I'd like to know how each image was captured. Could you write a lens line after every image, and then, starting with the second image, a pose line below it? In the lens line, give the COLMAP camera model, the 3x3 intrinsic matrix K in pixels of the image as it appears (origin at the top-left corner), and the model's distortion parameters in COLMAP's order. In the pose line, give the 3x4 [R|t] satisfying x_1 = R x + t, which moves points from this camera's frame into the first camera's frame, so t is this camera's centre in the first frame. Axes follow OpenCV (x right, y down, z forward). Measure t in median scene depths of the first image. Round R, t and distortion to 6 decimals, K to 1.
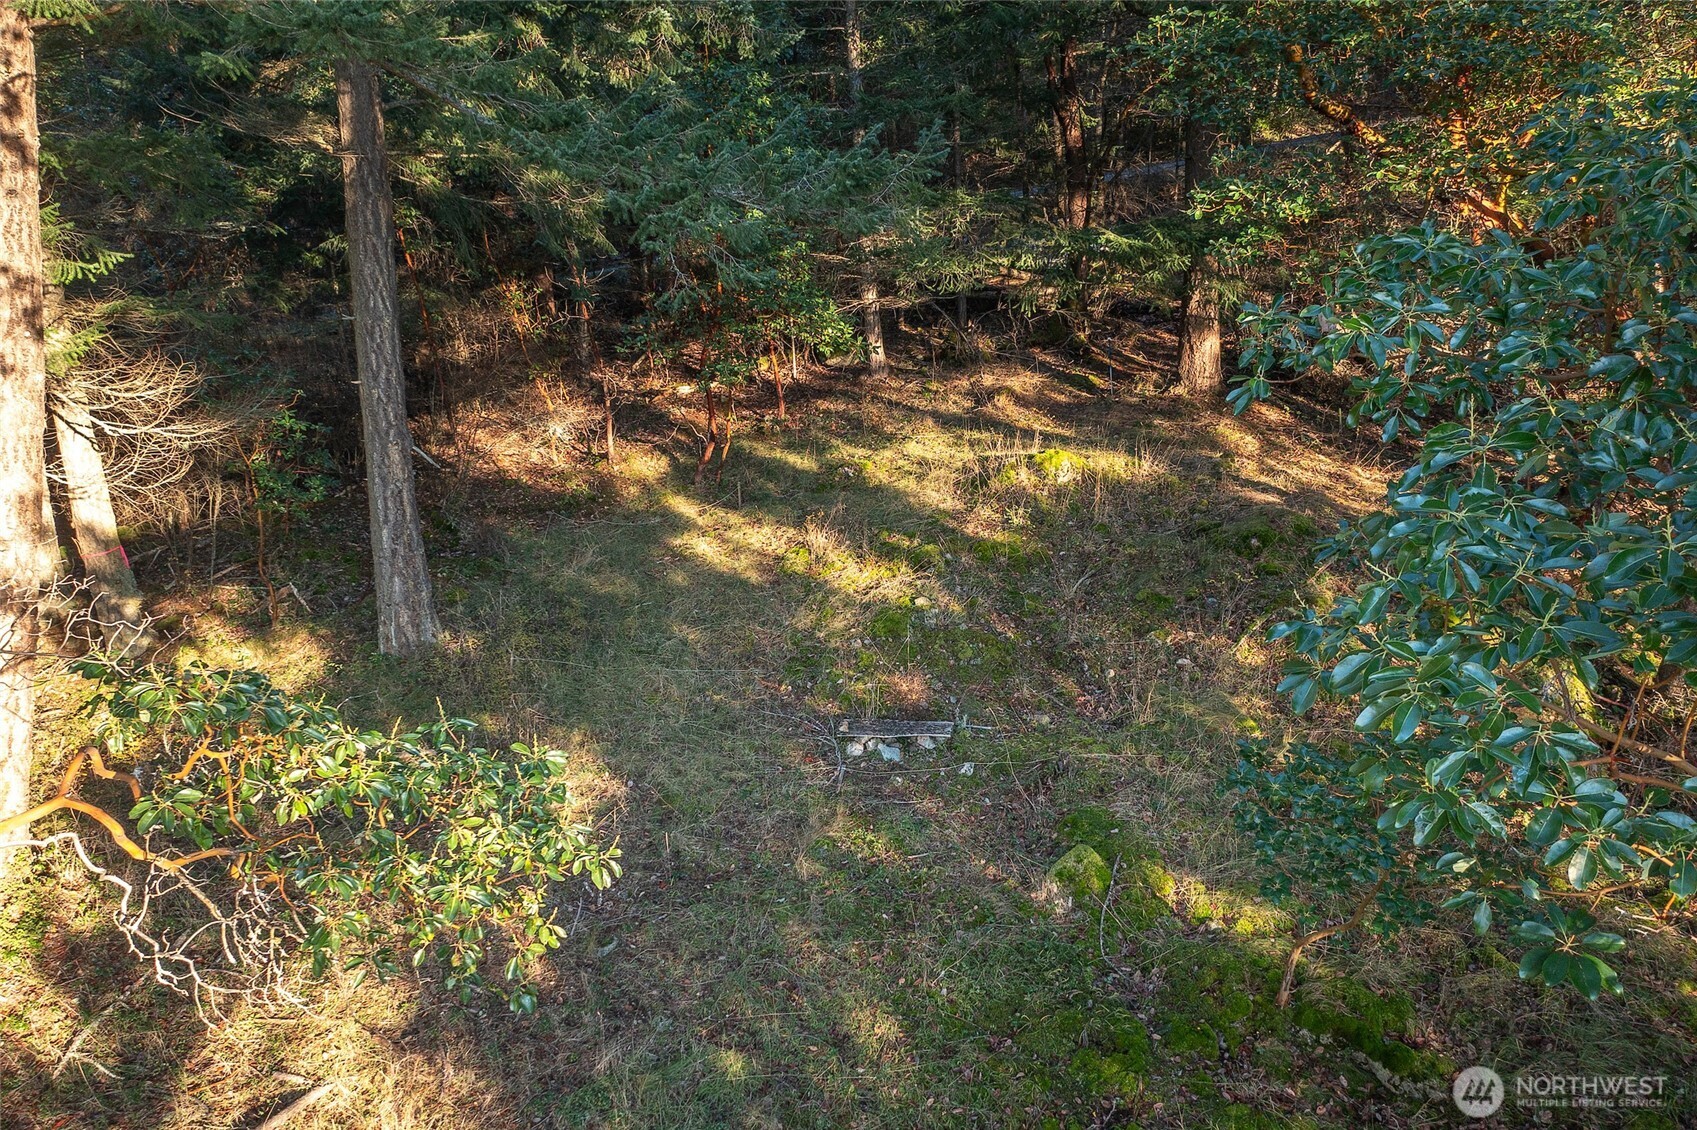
lens RADIAL K [[1418.6, 0, 848.5], [0, 1418.6, 565.0], [0, 0, 1]] dist [-0.003460, 0.008650]
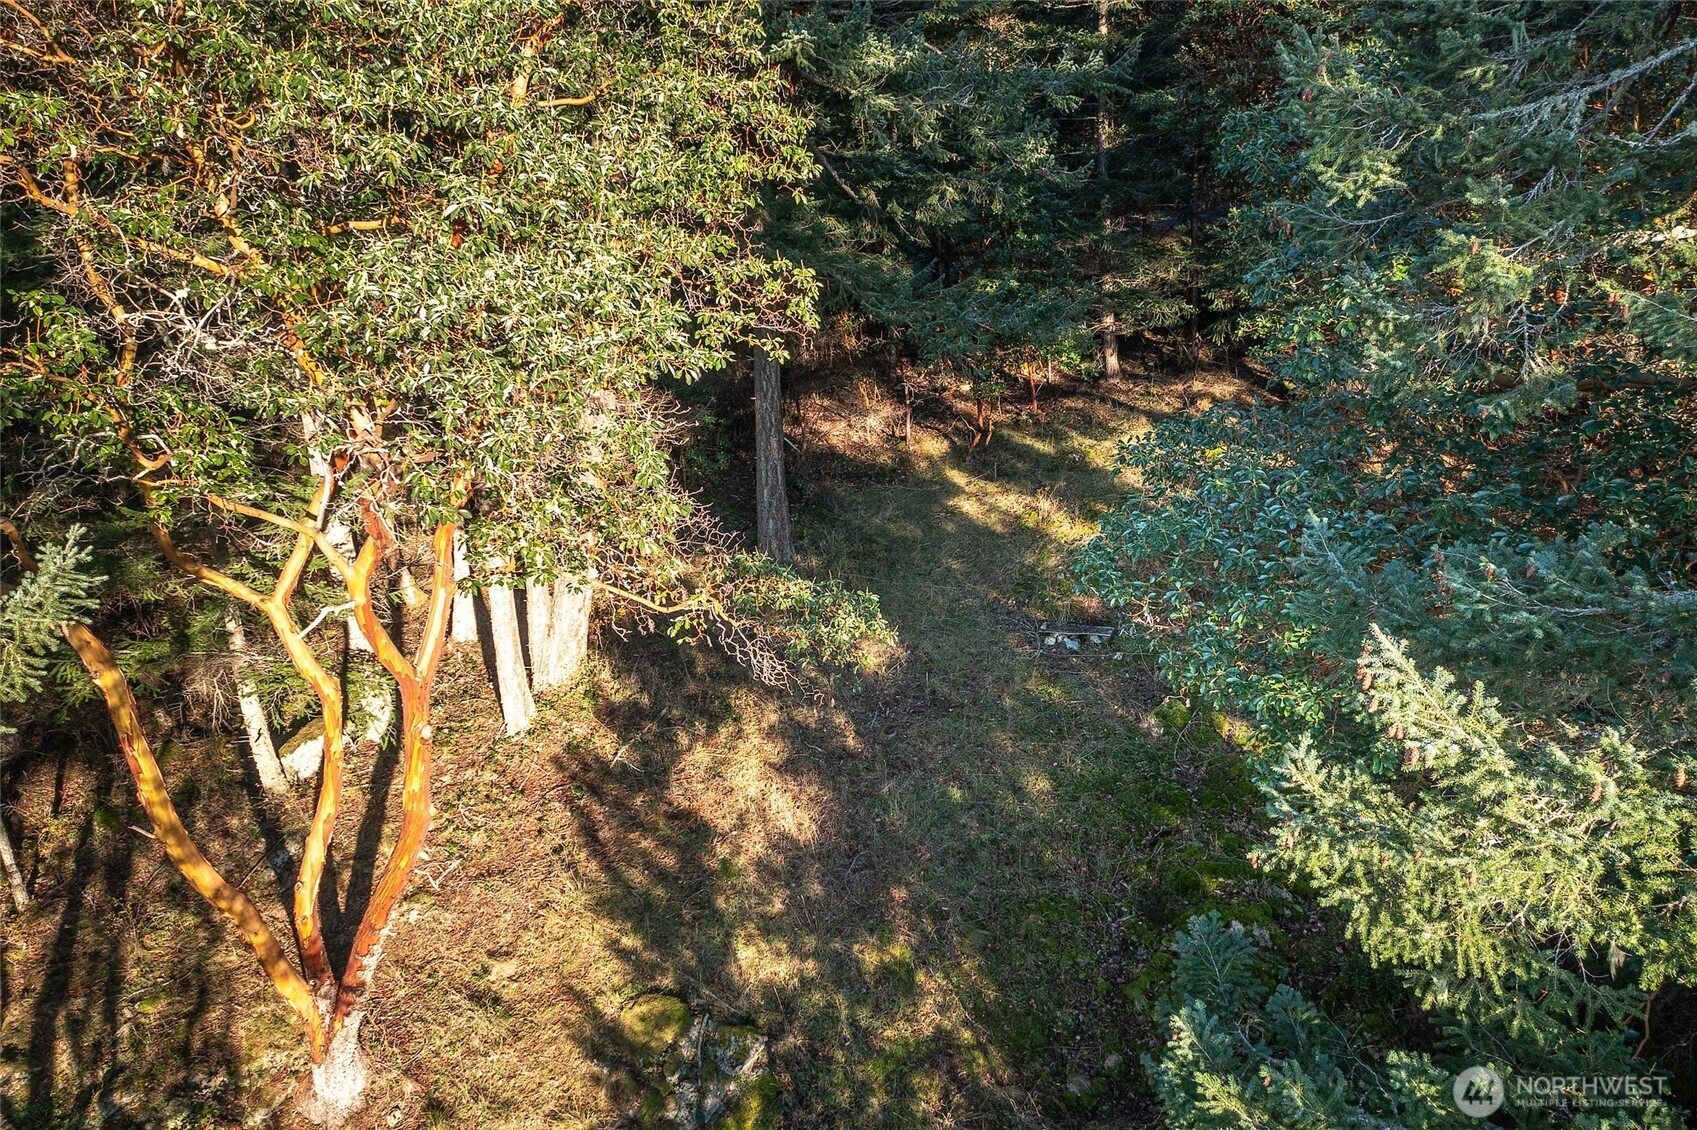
lens RADIAL K [[1418.6, 0, 848.5], [0, 1418.6, 565.0], [0, 0, 1]] dist [-0.003460, 0.008650]
pose [[0.977183, 0.049243, -0.206610, 0.077143], [-0.041963, 0.998339, 0.039470, -0.005324], [0.208211, -0.029900, 0.977627, -0.423735]]
